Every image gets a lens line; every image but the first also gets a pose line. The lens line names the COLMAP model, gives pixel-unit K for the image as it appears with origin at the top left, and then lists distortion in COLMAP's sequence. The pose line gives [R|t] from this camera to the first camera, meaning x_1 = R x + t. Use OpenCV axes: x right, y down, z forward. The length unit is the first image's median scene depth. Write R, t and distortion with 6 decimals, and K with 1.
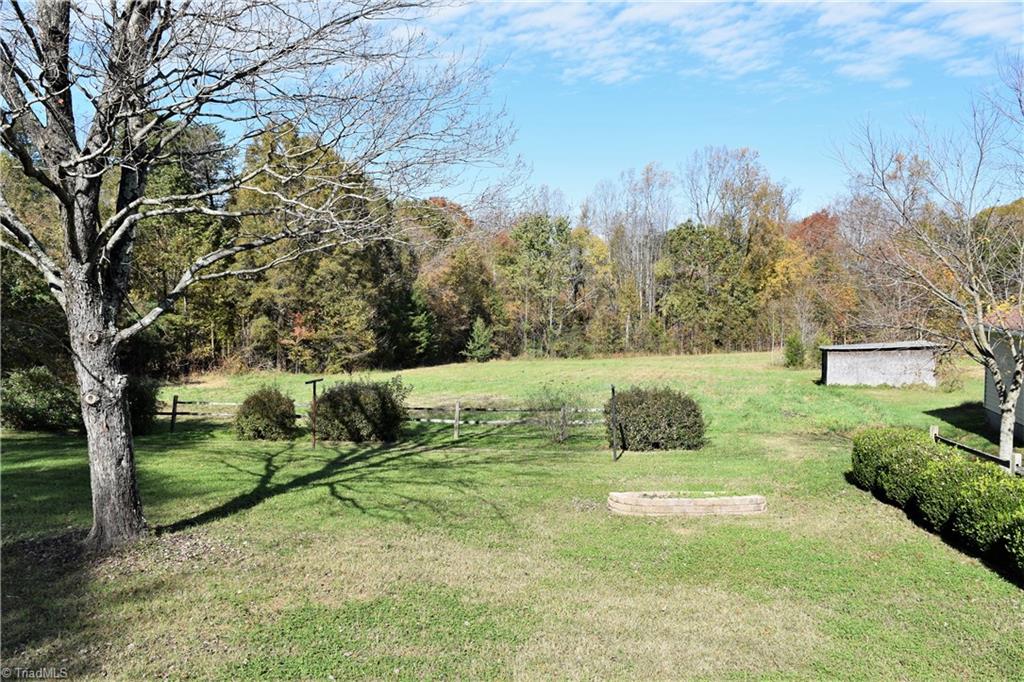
lens RADIAL K [[795.8, 0, 512.0], [0, 795.8, 341.0], [0, 0, 1]] dist [-0.011161, -0.003180]
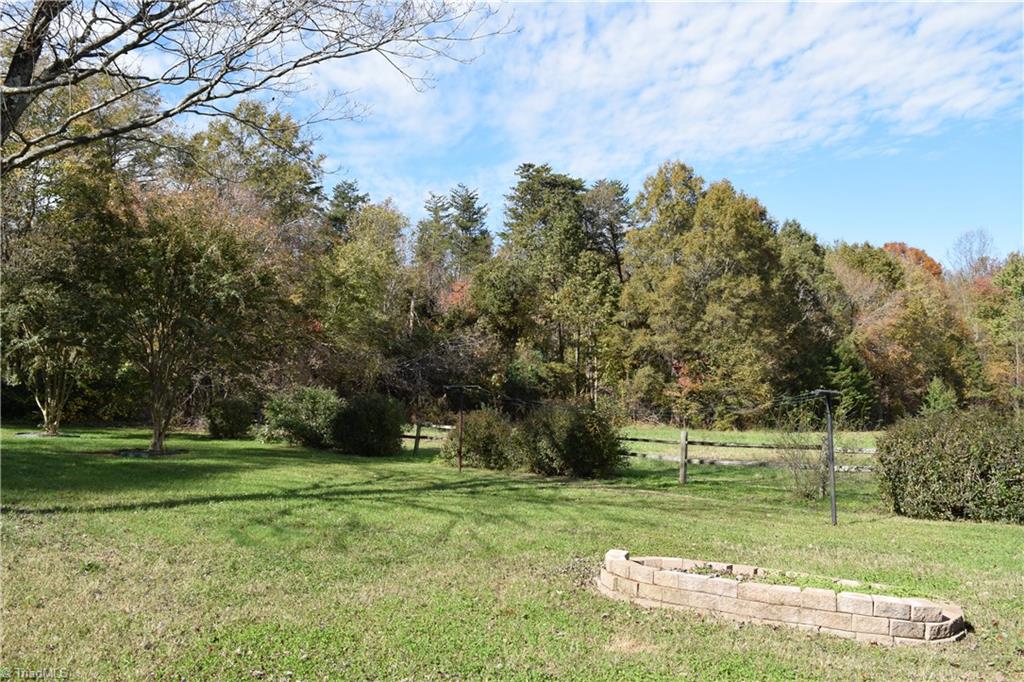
lens RADIAL K [[795.8, 0, 512.0], [0, 795.8, 341.0], [0, 0, 1]] dist [-0.011161, -0.003180]
pose [[0.830765, -0.022203, -0.556180, 0.078285], [-0.029595, 0.996029, -0.083968, 0.022764], [0.555836, 0.086218, 0.826809, 0.118573]]
